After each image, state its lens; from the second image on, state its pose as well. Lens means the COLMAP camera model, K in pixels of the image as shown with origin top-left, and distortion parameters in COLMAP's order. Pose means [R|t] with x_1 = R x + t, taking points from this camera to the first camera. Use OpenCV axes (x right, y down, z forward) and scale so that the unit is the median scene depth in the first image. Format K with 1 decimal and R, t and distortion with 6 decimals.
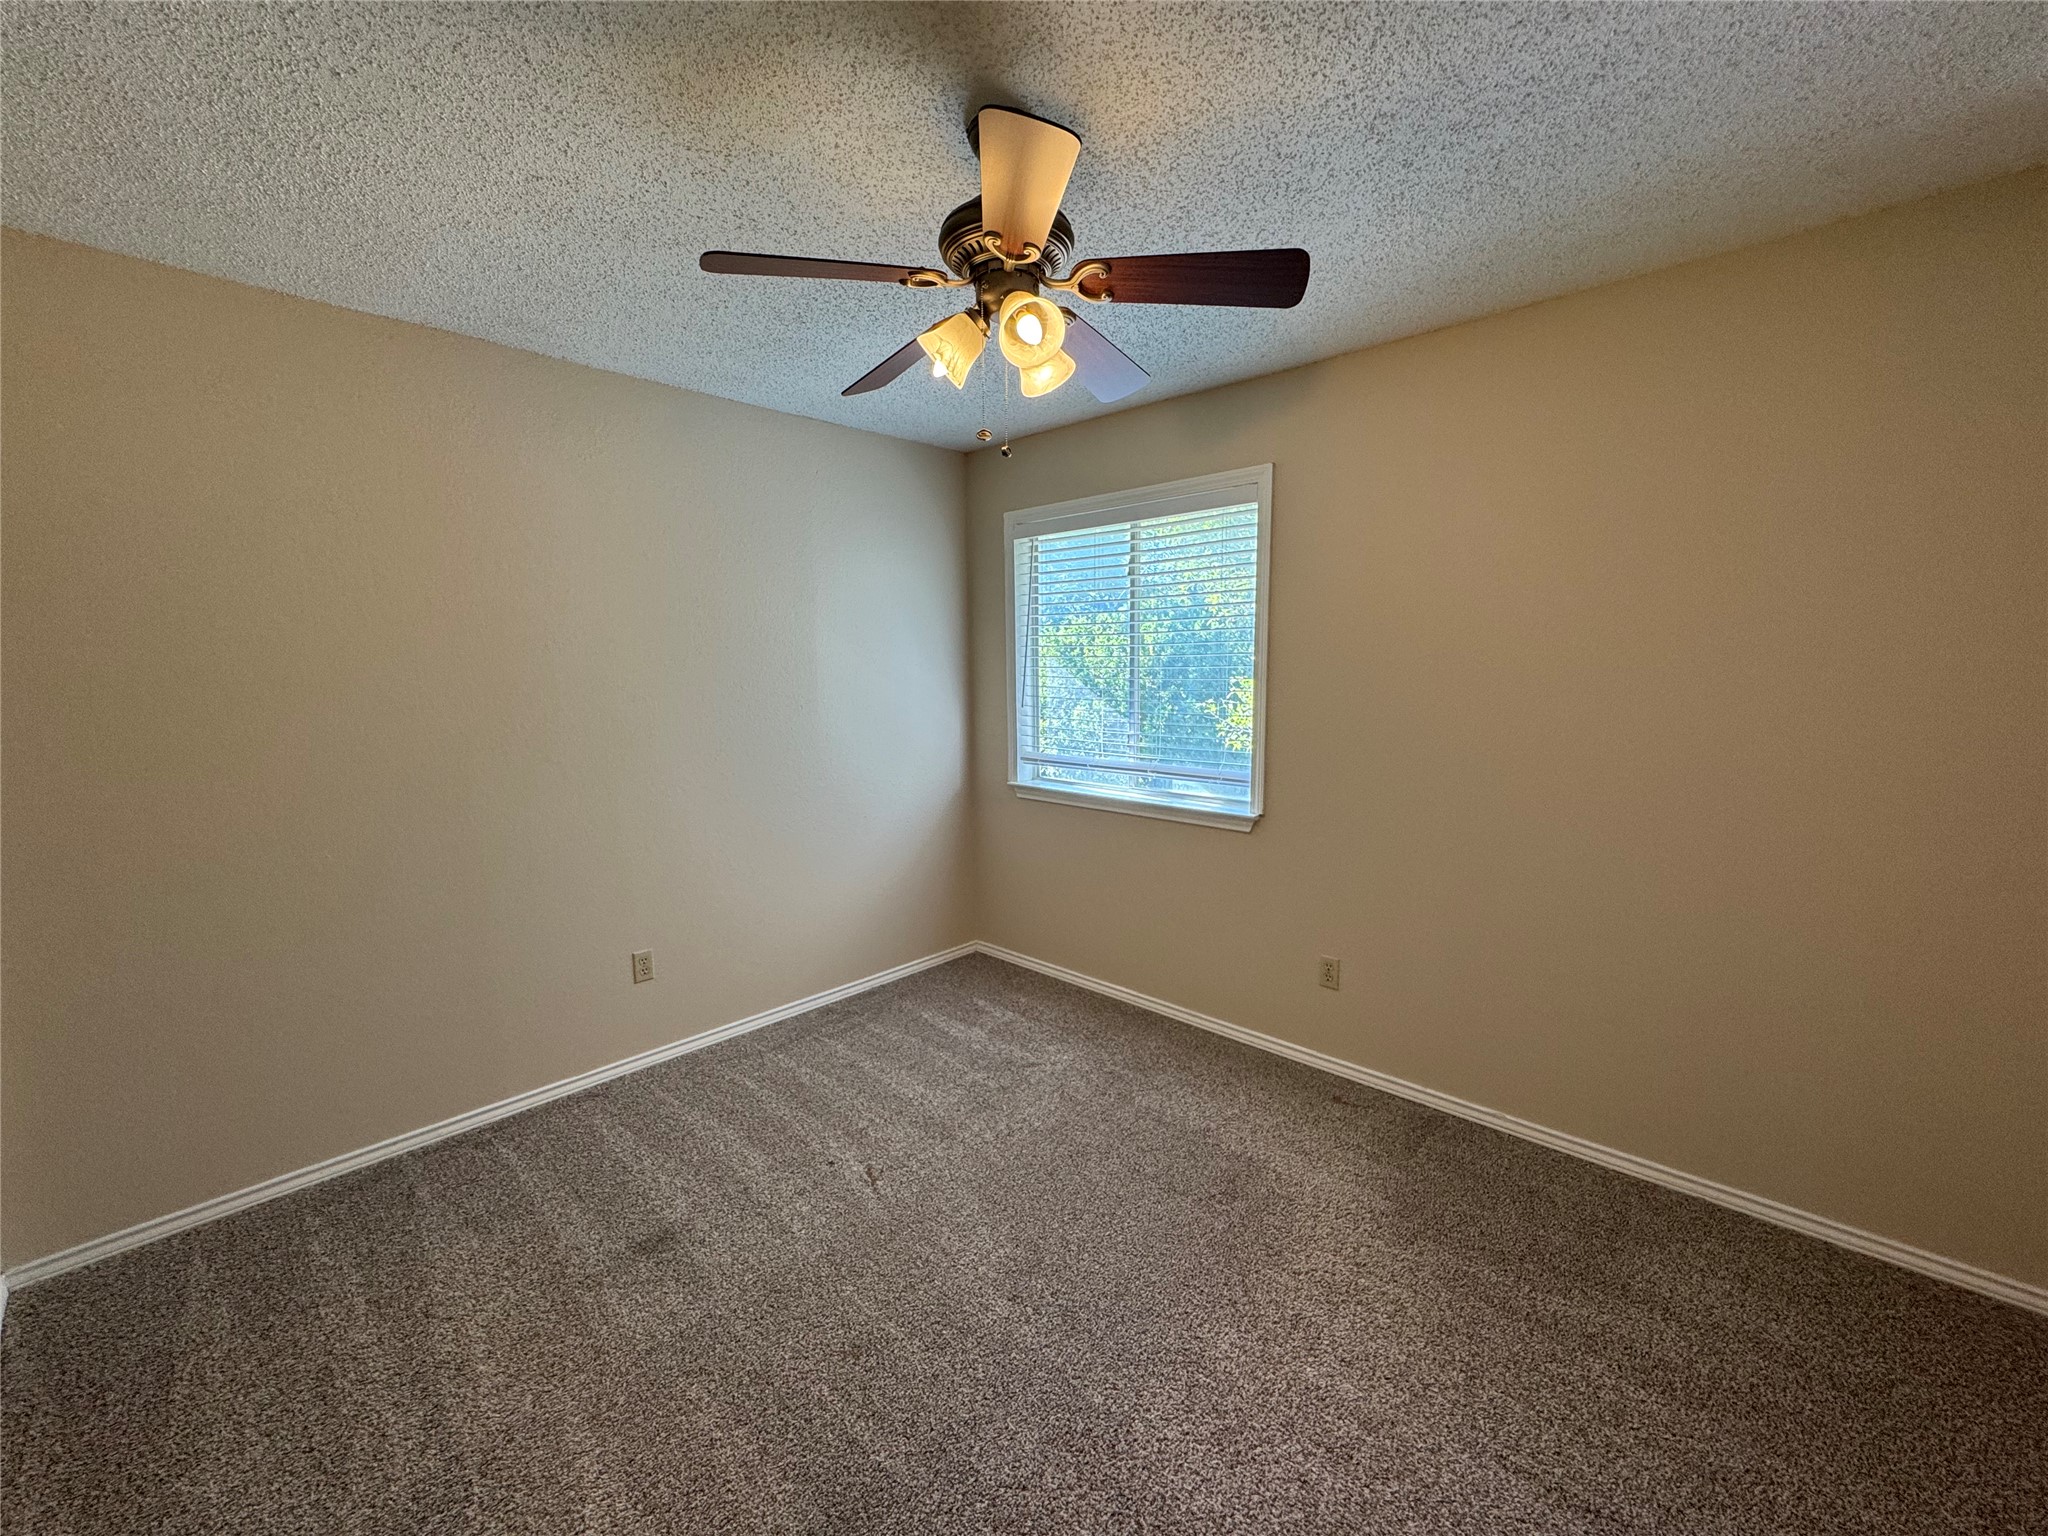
lens RADIAL K [[821.4, 0, 1024.7], [0, 821.4, 769.3], [0, 0, 1]] dist [-0.001670, 0.000494]
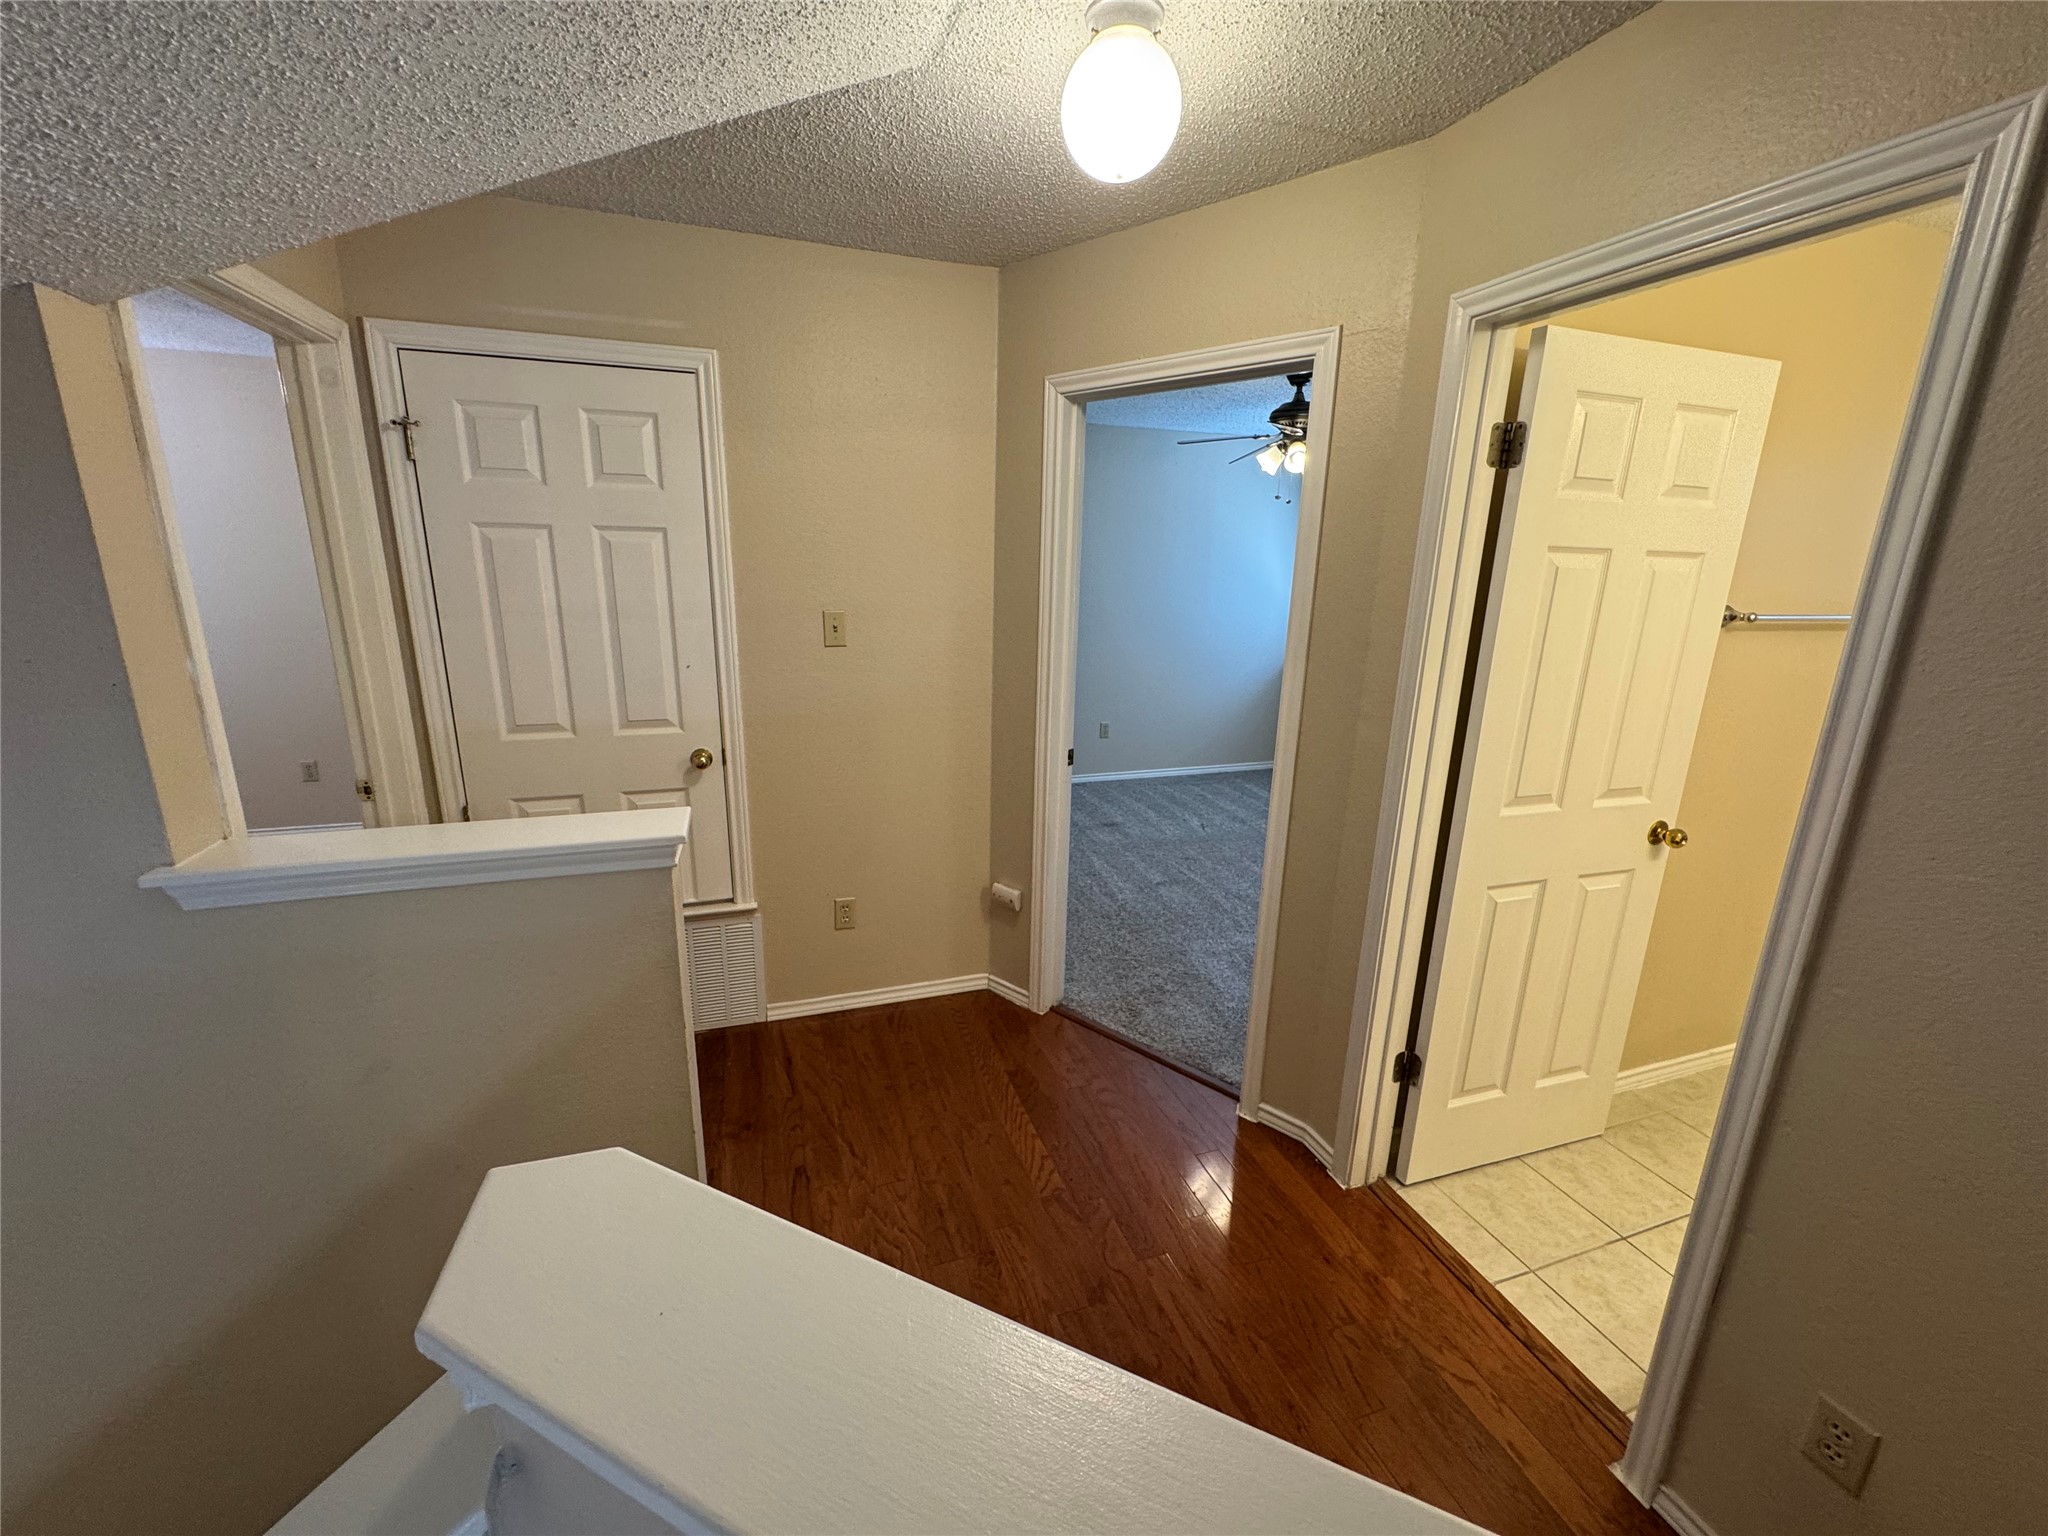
lens RADIAL K [[821.4, 0, 1022.0], [0, 821.4, 768.5], [0, 0, 1]] dist [-0.001670, 0.000494]
pose [[0.884389, 0.142295, -0.444532, 0.302559], [-0.087472, 0.986050, 0.141610, 0.077156], [0.458481, -0.086354, 0.884499, -1.014962]]
